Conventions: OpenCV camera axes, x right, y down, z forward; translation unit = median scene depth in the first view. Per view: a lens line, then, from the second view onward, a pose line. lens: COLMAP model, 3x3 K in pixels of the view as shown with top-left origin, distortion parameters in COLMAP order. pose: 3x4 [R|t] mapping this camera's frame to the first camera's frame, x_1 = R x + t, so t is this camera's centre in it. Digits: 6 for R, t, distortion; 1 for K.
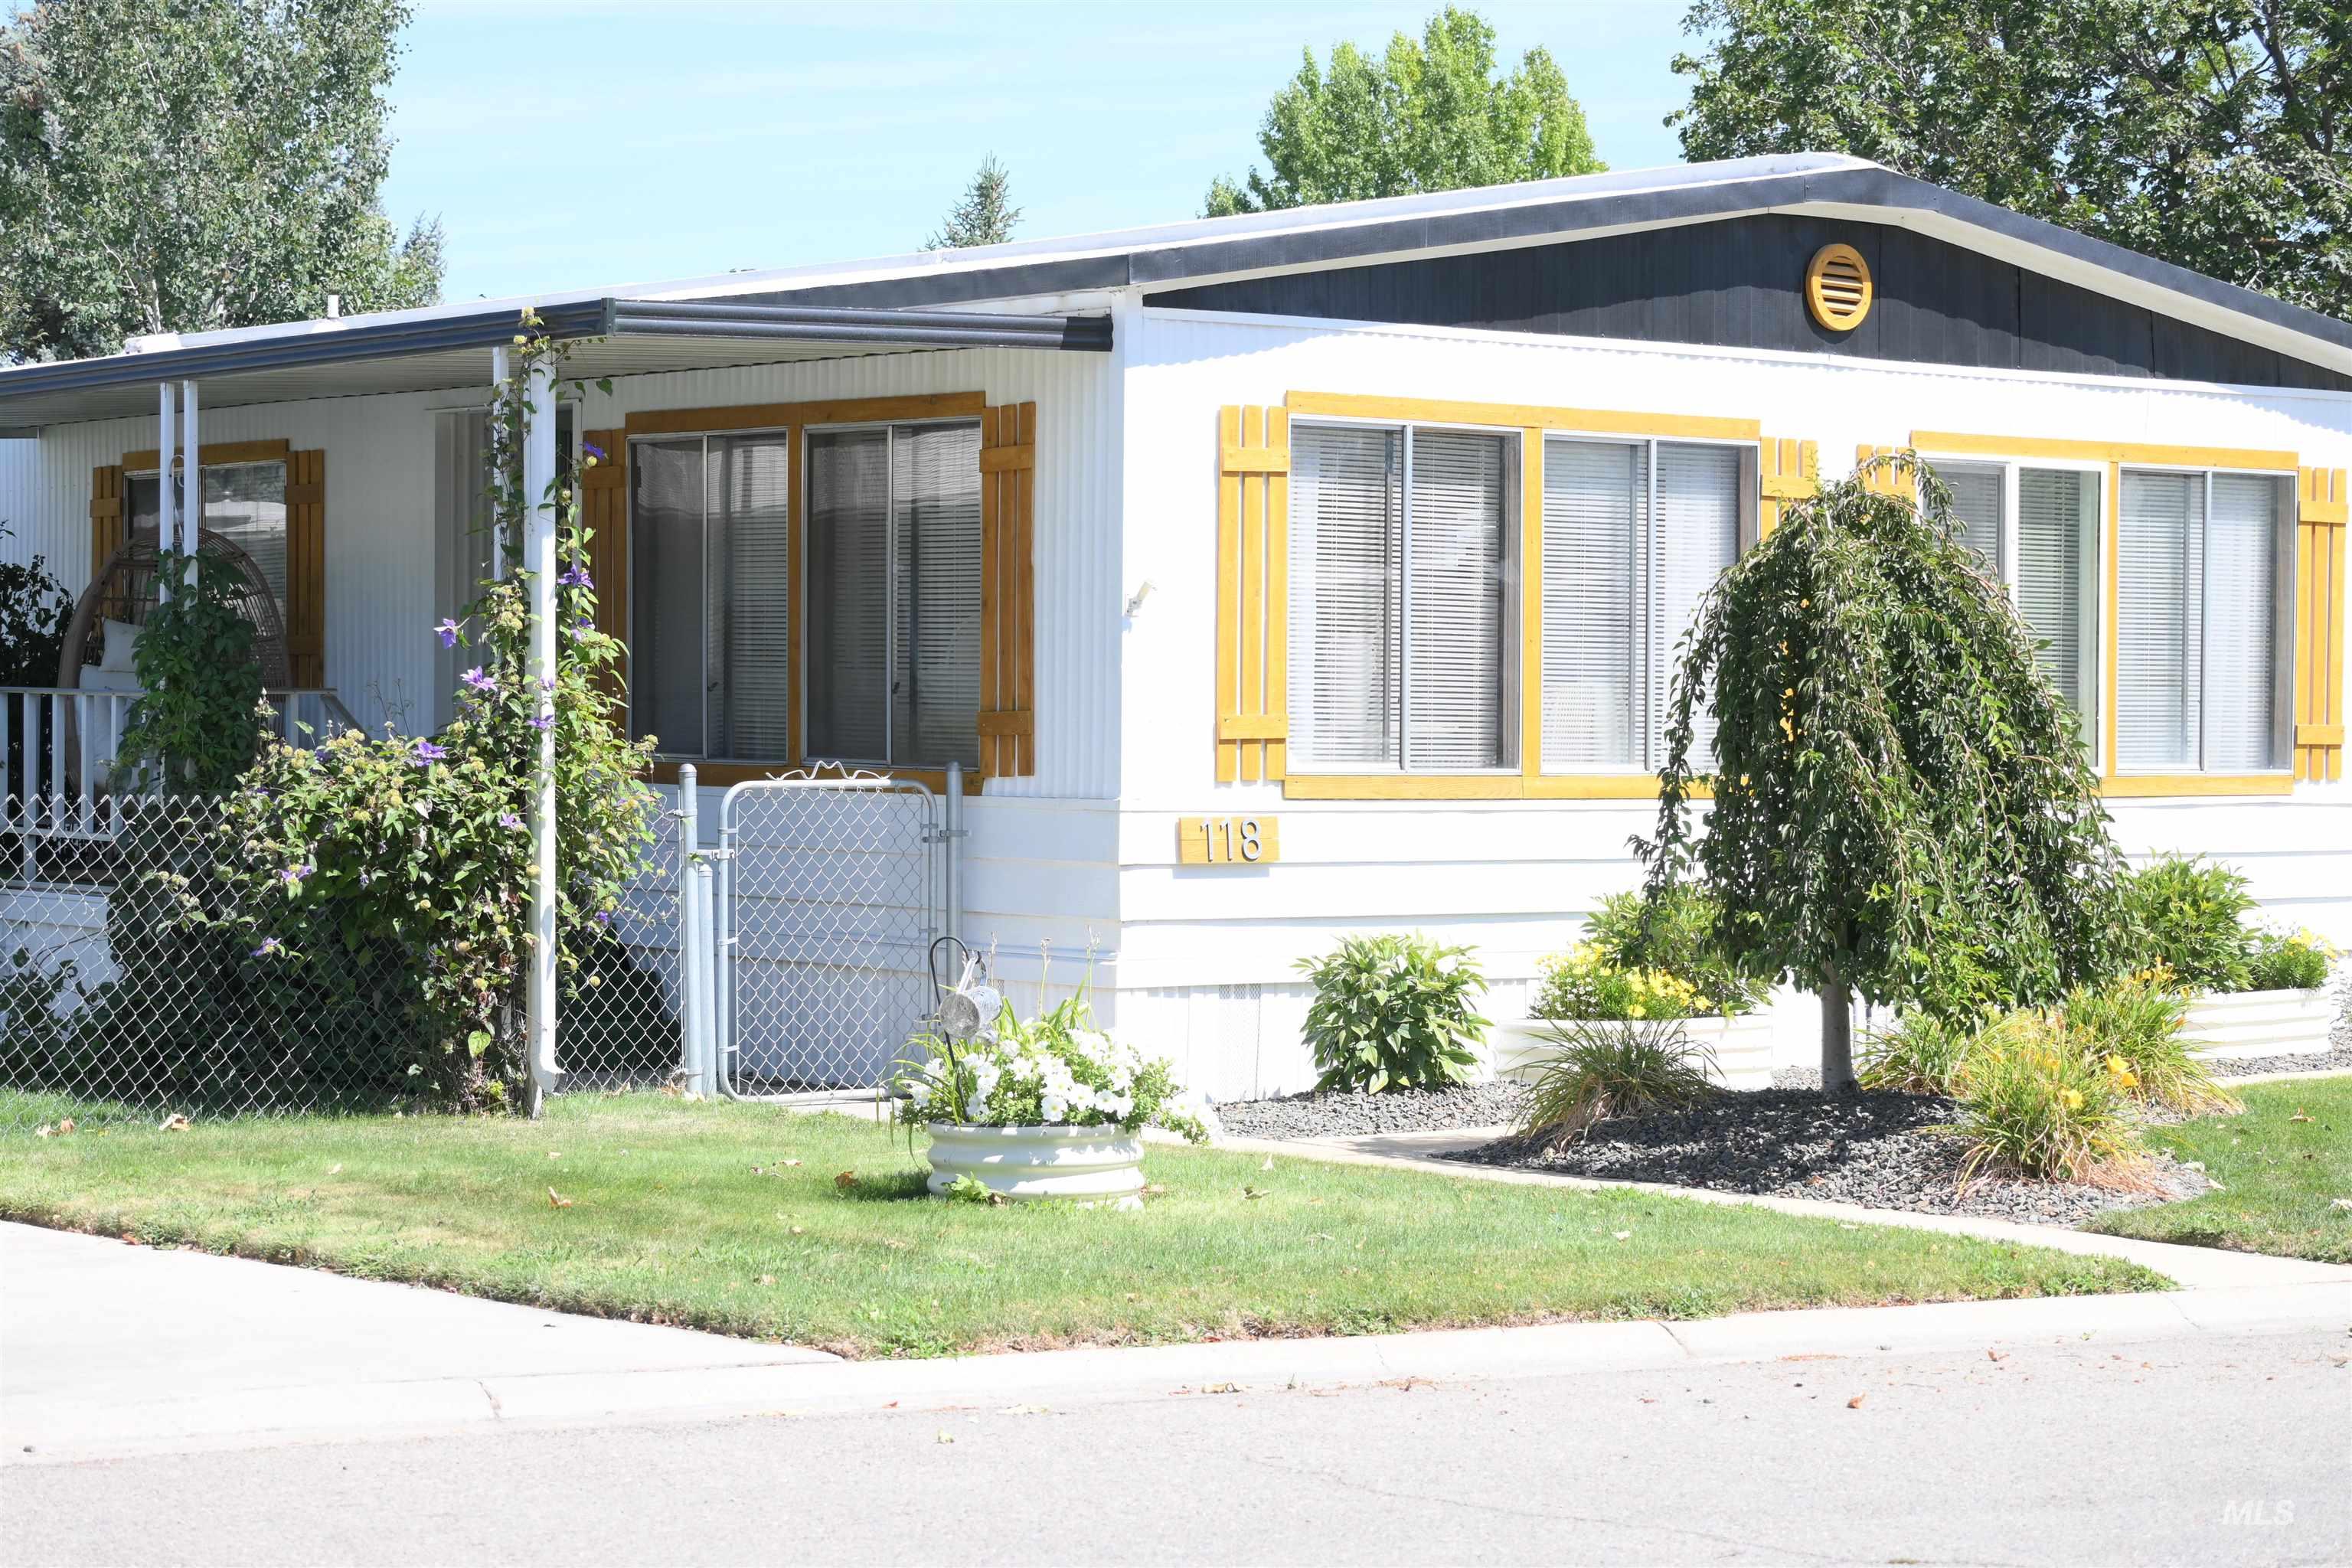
lens RADIAL K [[5175.3, 0, 1175.7], [0, 5175.3, 781.0], [0, 0, 1]] dist [-0.091583, 0.000000]
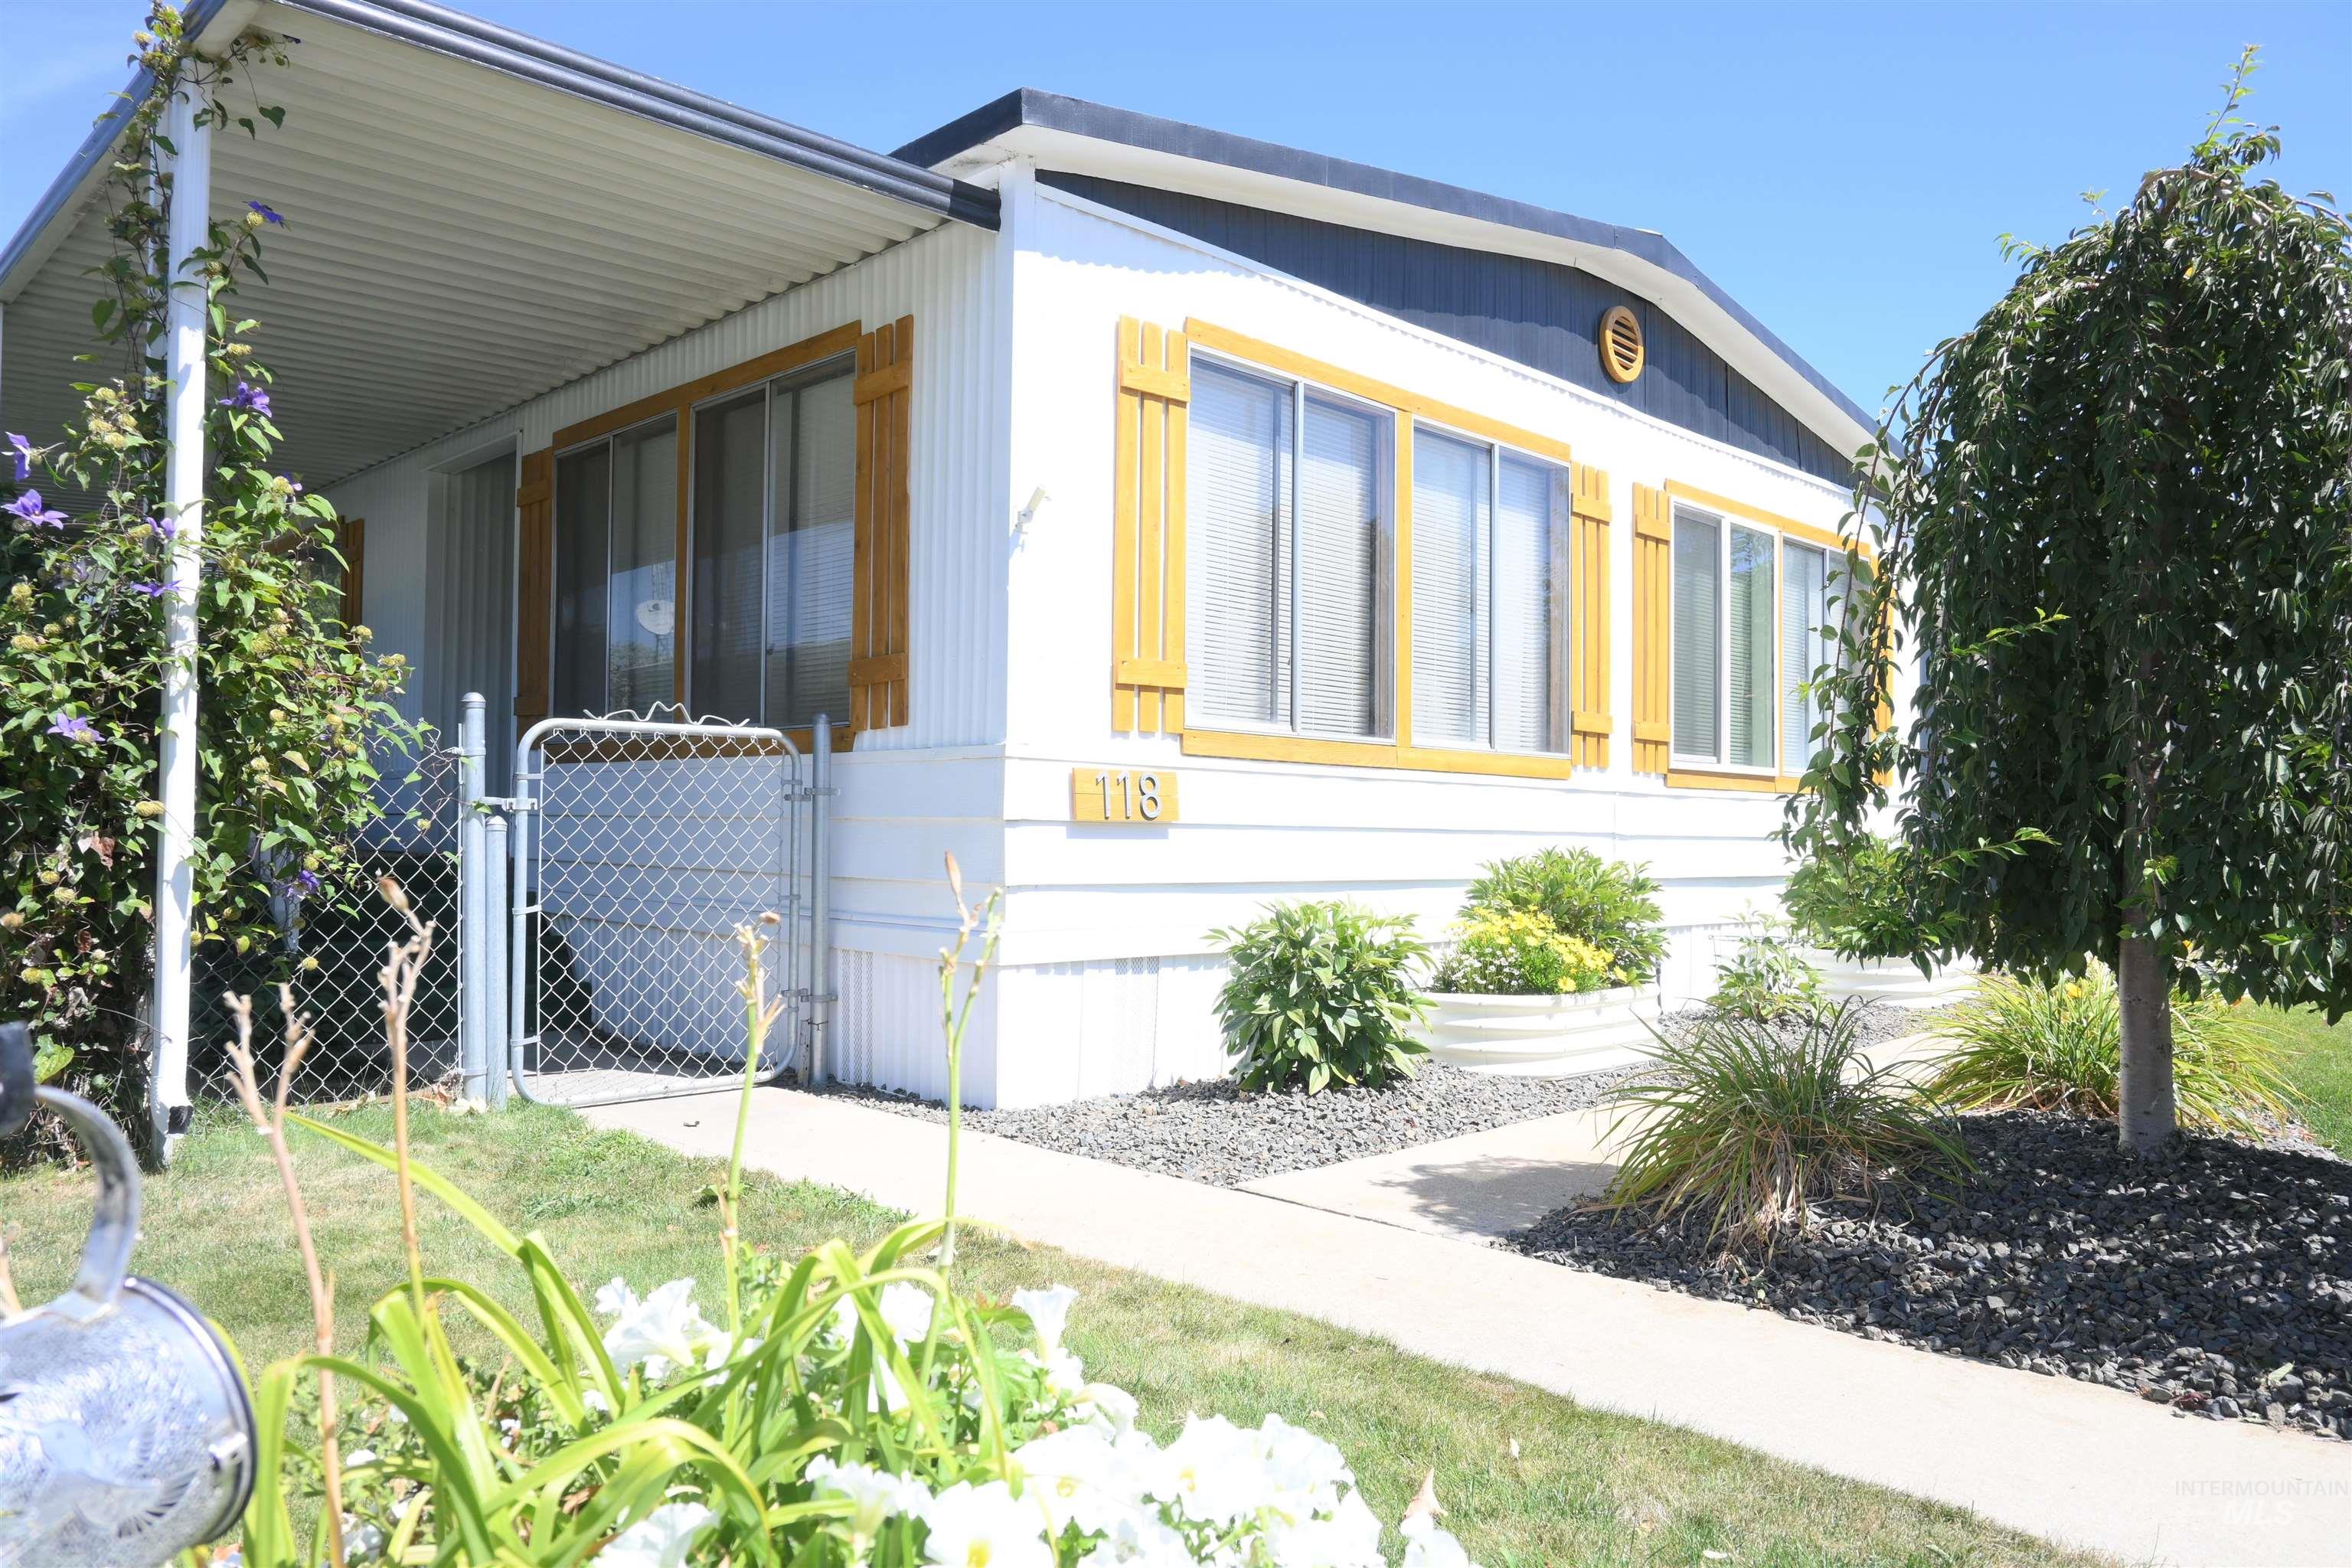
lens RADIAL K [[1626.3, 0, 1193.2], [0, 1626.3, 796.0], [0, 0, 1]] dist [-0.012847, 0.000051]
pose [[0.992703, 0.007129, 0.120374, -0.012083], [-0.002842, 0.999357, -0.035750, 0.021388], [-0.120552, 0.035147, 0.992085, 0.717648]]
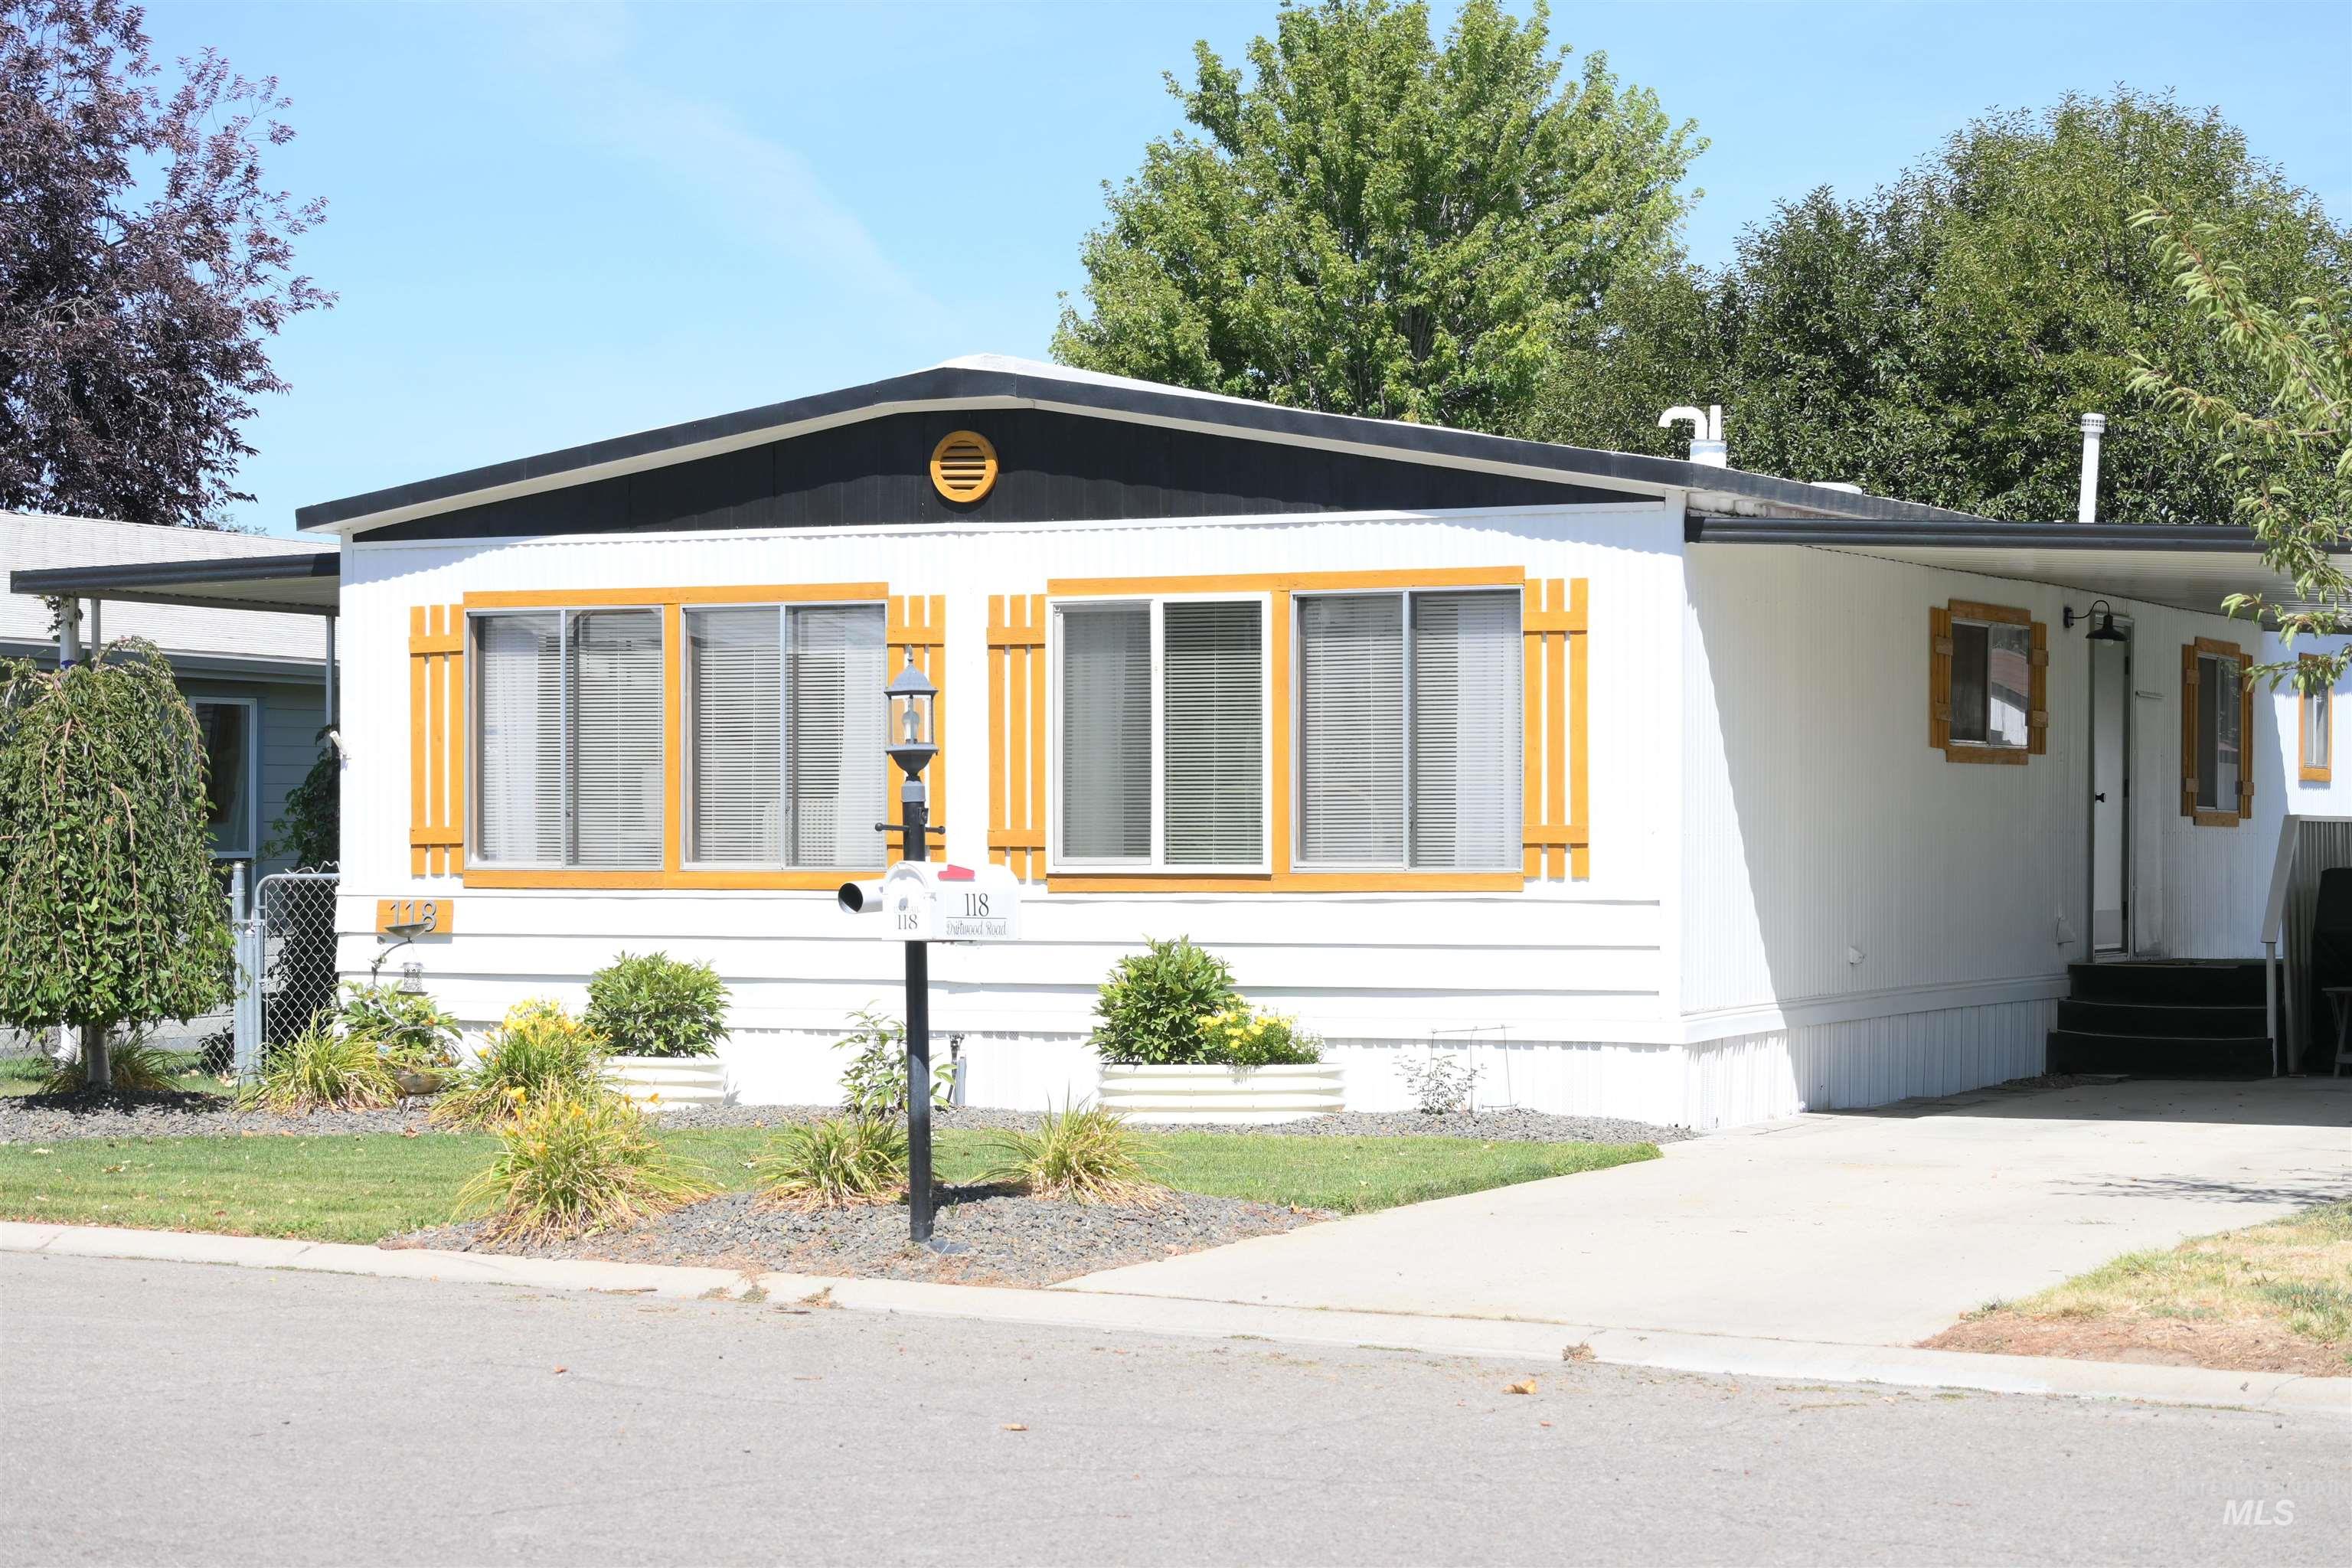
lens RADIAL K [[5175.3, 0, 1175.5], [0, 5175.3, 785.5], [0, 0, 1]] dist [-0.091583, 0.000000]
pose [[0.448097, -0.013473, -0.893883, 1.352426], [-0.003755, 0.999849, -0.016952, -0.001103], [0.893977, 0.010952, 0.447979, 0.555526]]
